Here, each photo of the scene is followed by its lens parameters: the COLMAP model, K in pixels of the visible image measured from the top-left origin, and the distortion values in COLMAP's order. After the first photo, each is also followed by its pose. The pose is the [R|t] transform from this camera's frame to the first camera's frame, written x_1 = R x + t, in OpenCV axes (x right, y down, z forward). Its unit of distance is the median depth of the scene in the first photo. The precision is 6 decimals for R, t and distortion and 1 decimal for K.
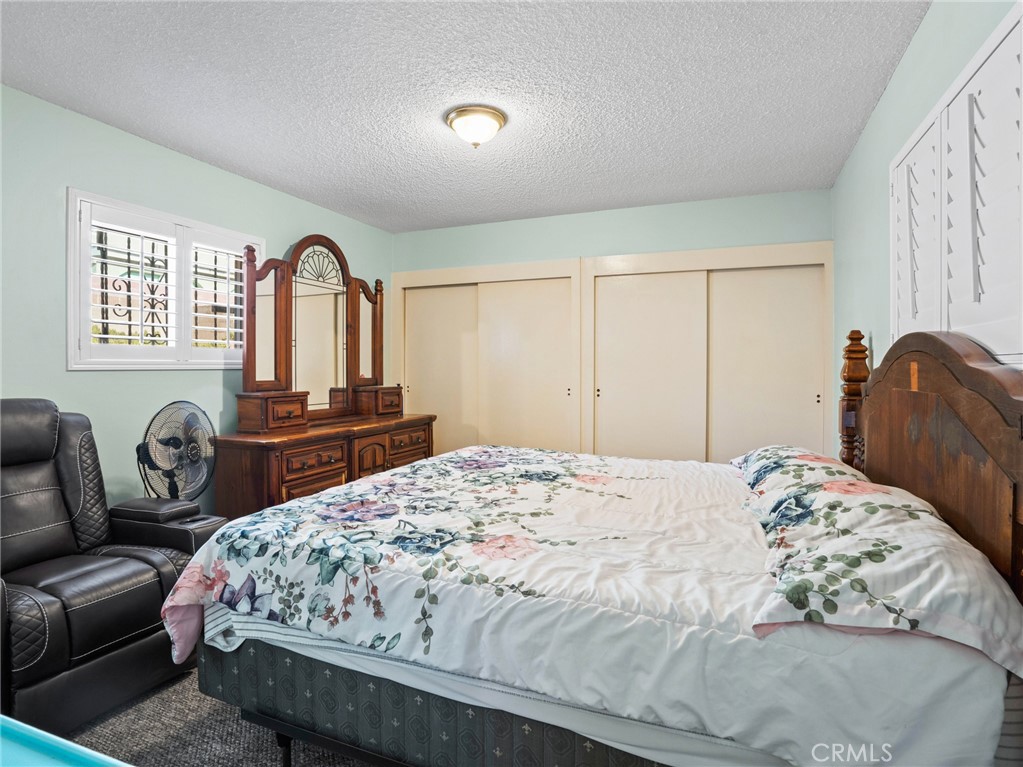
lens RADIAL K [[534.7, 0, 516.7], [0, 534.7, 369.3], [0, 0, 1]] dist [-0.072767, 0.031149]
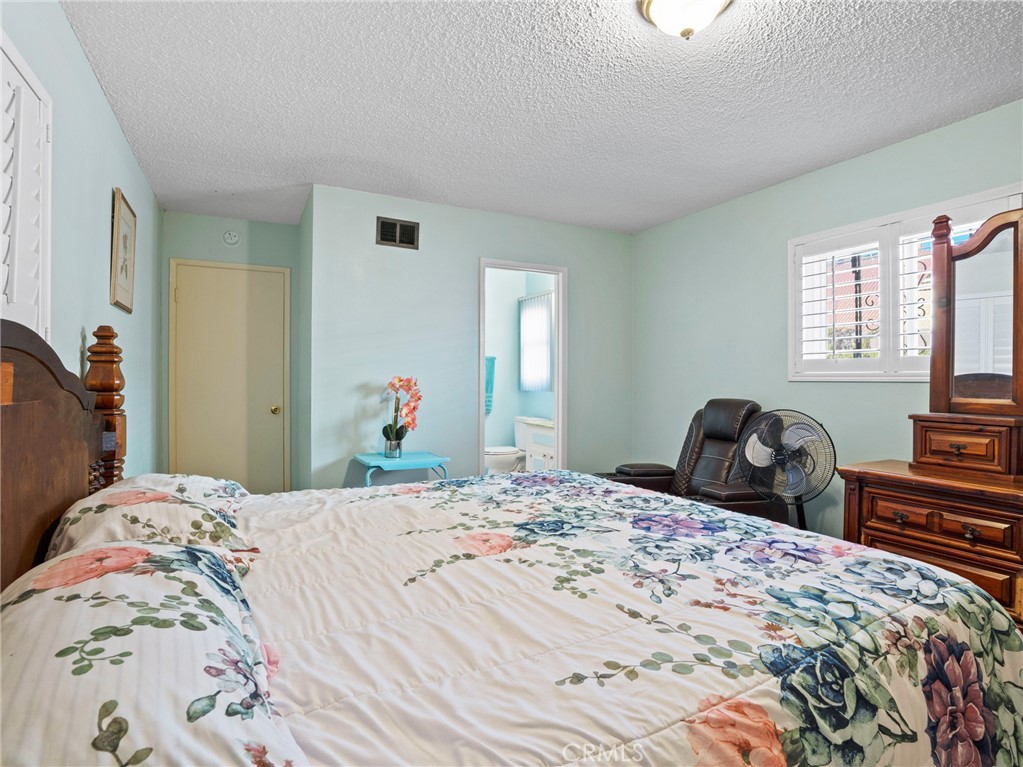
lens RADIAL K [[534.7, 0, 516.7], [0, 534.7, 369.3], [0, 0, 1]] dist [-0.072767, 0.031149]
pose [[-0.660089, -0.012089, -0.751090, 0.517916], [-0.008382, 0.999927, -0.008727, -0.007576], [0.751141, 0.000535, -0.660142, 1.185368]]
